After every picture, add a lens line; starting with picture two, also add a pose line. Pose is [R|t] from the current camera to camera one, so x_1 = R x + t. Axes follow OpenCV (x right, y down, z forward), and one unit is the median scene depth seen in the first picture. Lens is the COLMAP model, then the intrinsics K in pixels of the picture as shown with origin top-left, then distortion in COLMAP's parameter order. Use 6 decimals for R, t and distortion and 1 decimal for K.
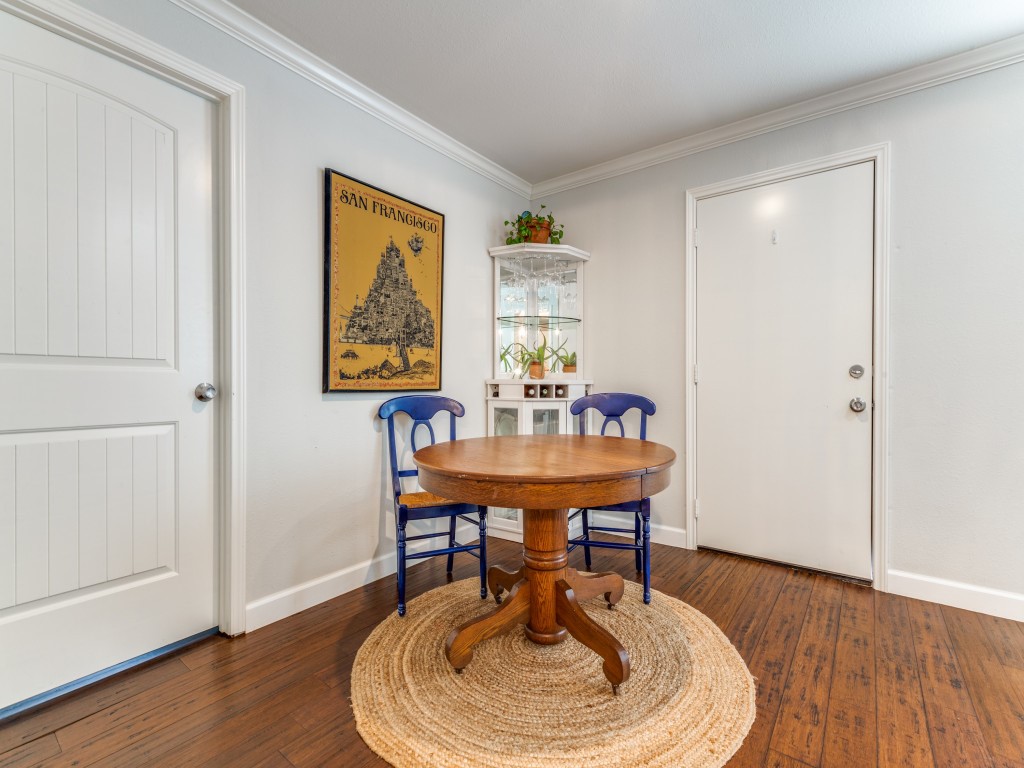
lens RADIAL K [[463.5, 0, 517.4], [0, 463.5, 382.5], [0, 0, 1]] dist [0.007553, 0.000330]
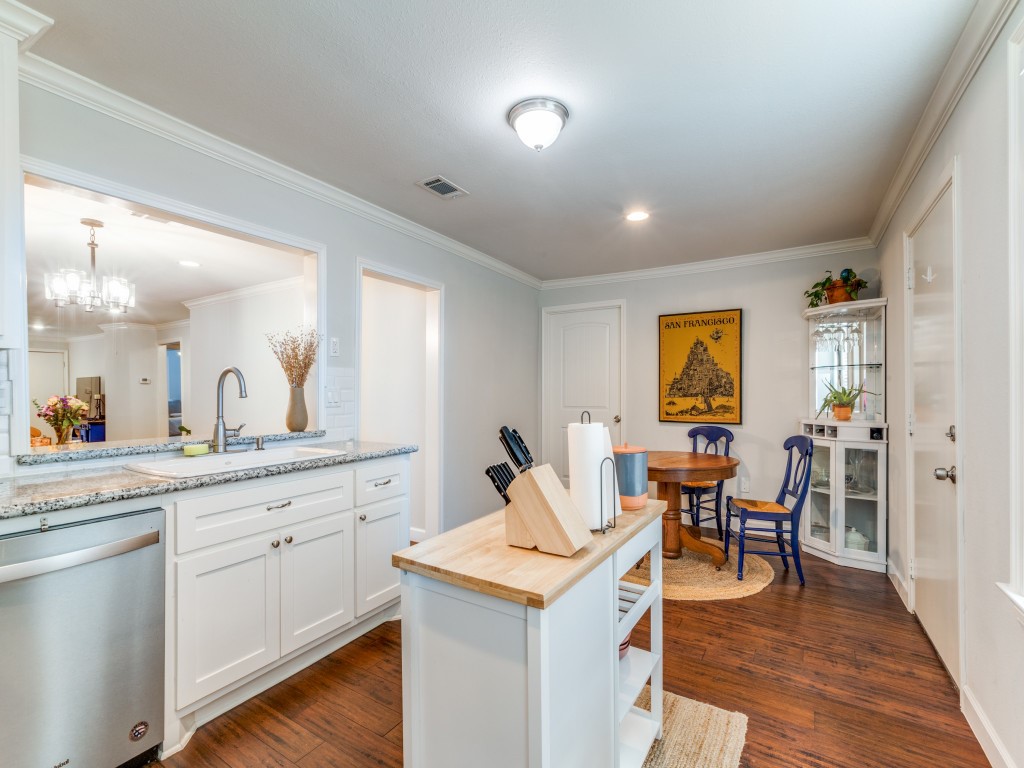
lens RADIAL K [[445.8, 0, 525.7], [0, 445.8, 389.9], [0, 0, 1]] dist [0.003231, 0.000102]
pose [[0.112017, -0.014368, -0.993602, 1.357172], [-0.002617, 0.999888, -0.014754, -0.080444], [0.993703, 0.004253, 0.111967, 0.152102]]
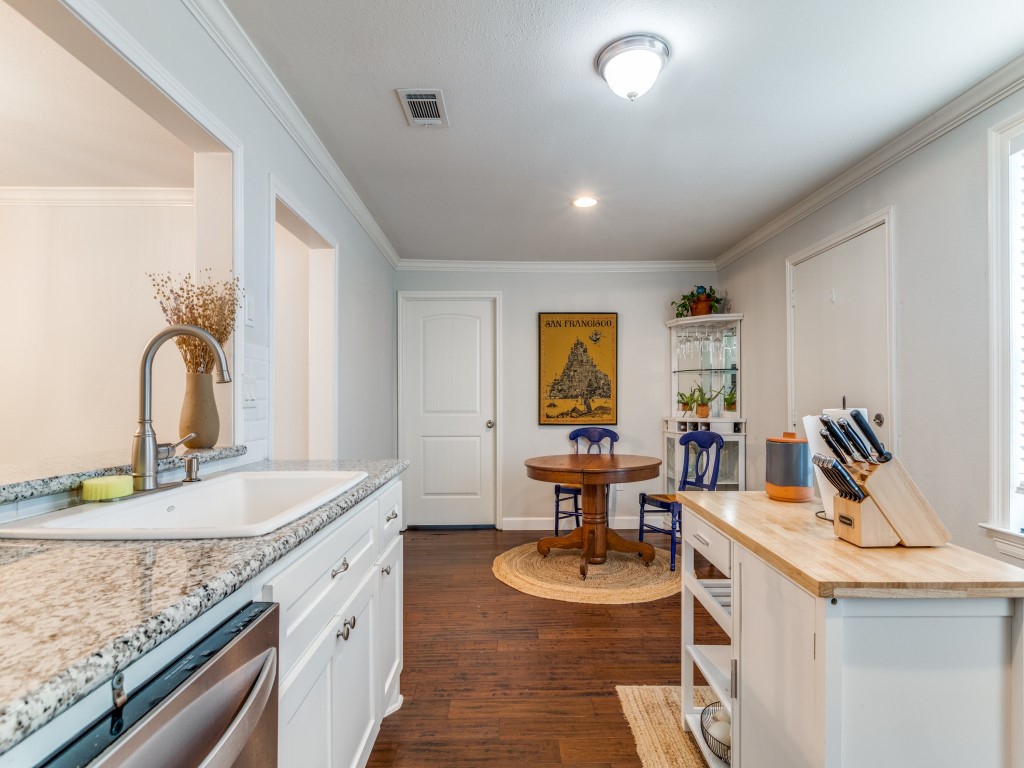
lens RADIAL K [[490.7, 0, 512.1], [0, 490.7, 397.8], [0, 0, 1]] dist [0.000291, 0.000238]
pose [[0.606155, -0.016058, -0.795184, 1.056027], [0.004952, 0.999853, -0.016416, -0.053777], [0.795331, 0.006013, 0.606146, -0.325392]]
